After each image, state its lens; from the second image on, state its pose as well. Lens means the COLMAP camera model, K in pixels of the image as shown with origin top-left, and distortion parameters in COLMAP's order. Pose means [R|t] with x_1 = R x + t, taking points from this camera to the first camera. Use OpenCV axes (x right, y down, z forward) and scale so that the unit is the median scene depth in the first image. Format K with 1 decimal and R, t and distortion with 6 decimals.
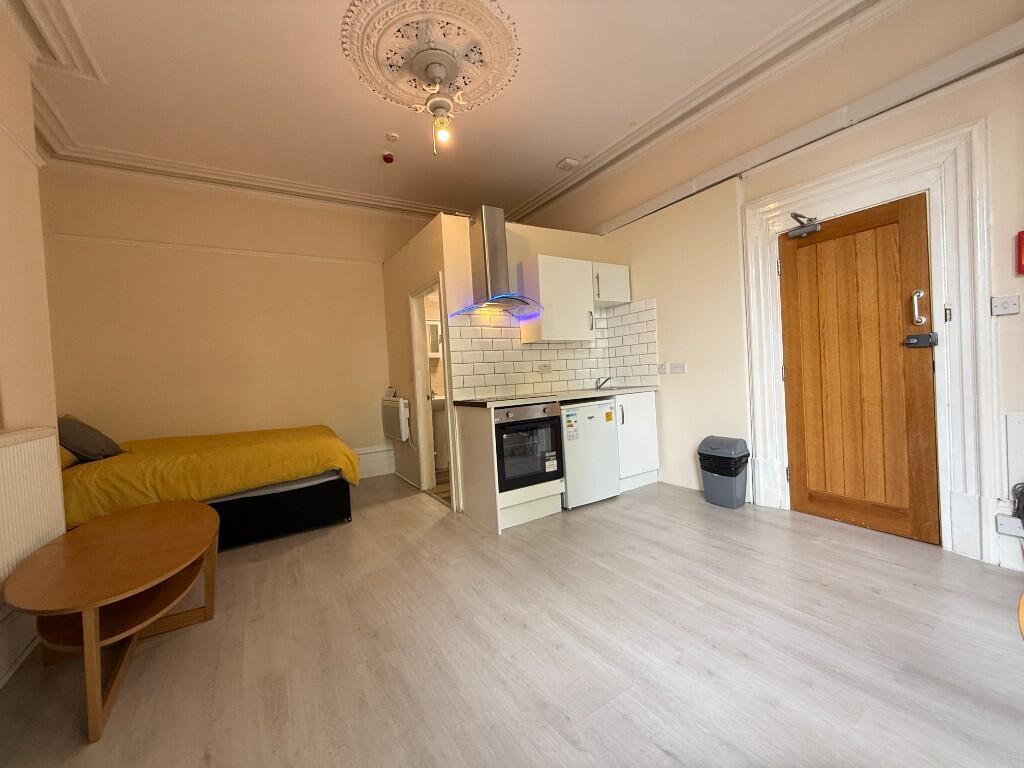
lens RADIAL K [[407.5, 0, 508.7], [0, 407.5, 382.5], [0, 0, 1]] dist [-0.002057, 0.000047]
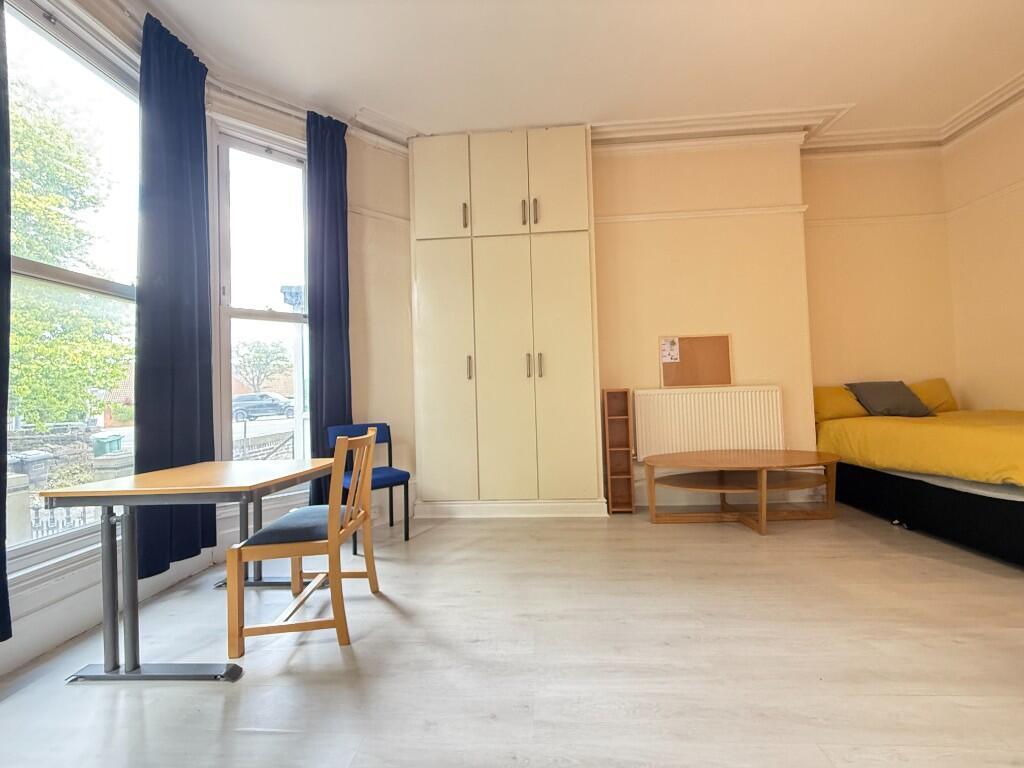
lens RADIAL K [[407.5, 0, 508.7], [0, 407.5, 382.5], [0, 0, 1]] dist [-0.002057, 0.000047]
pose [[-0.580959, 0.054305, -0.812120, 0.546729], [0.049783, 0.998275, 0.031139, -0.003556], [0.812409, -0.022339, -0.582660, 0.744426]]
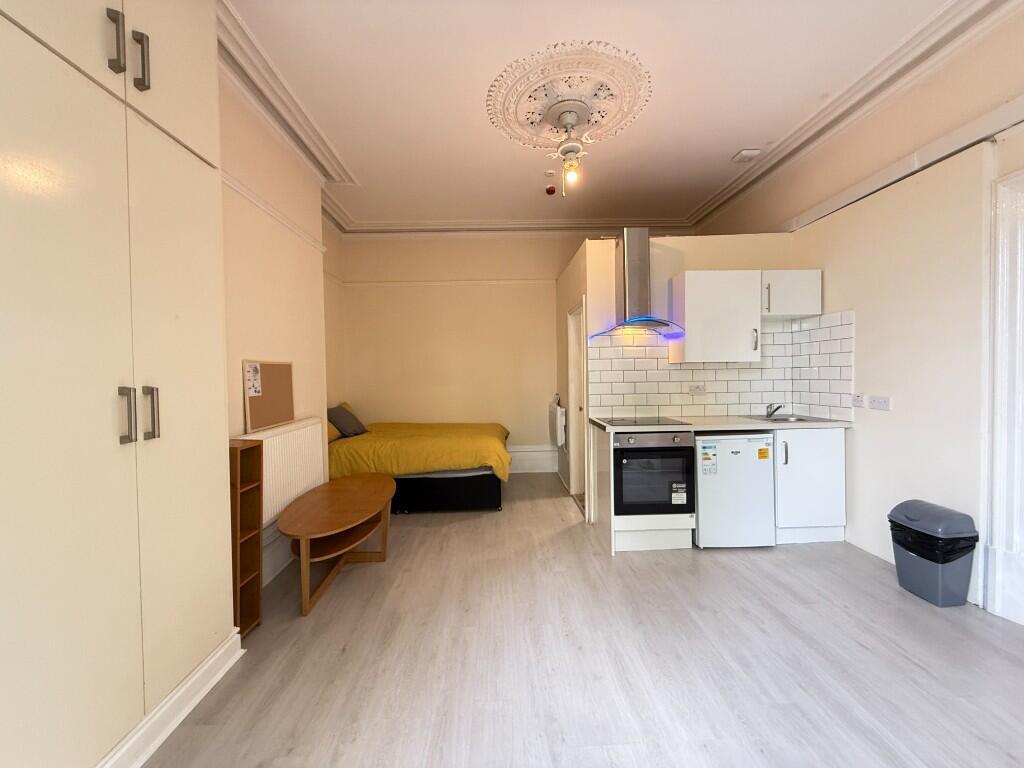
lens RADIAL K [[407.5, 0, 508.7], [0, 407.5, 382.5], [0, 0, 1]] dist [-0.002057, 0.000047]
pose [[0.863429, 0.055072, -0.501455, 0.227399], [-0.042629, 0.998433, 0.036252, -0.083540], [0.502666, -0.009925, 0.864424, -0.015599]]
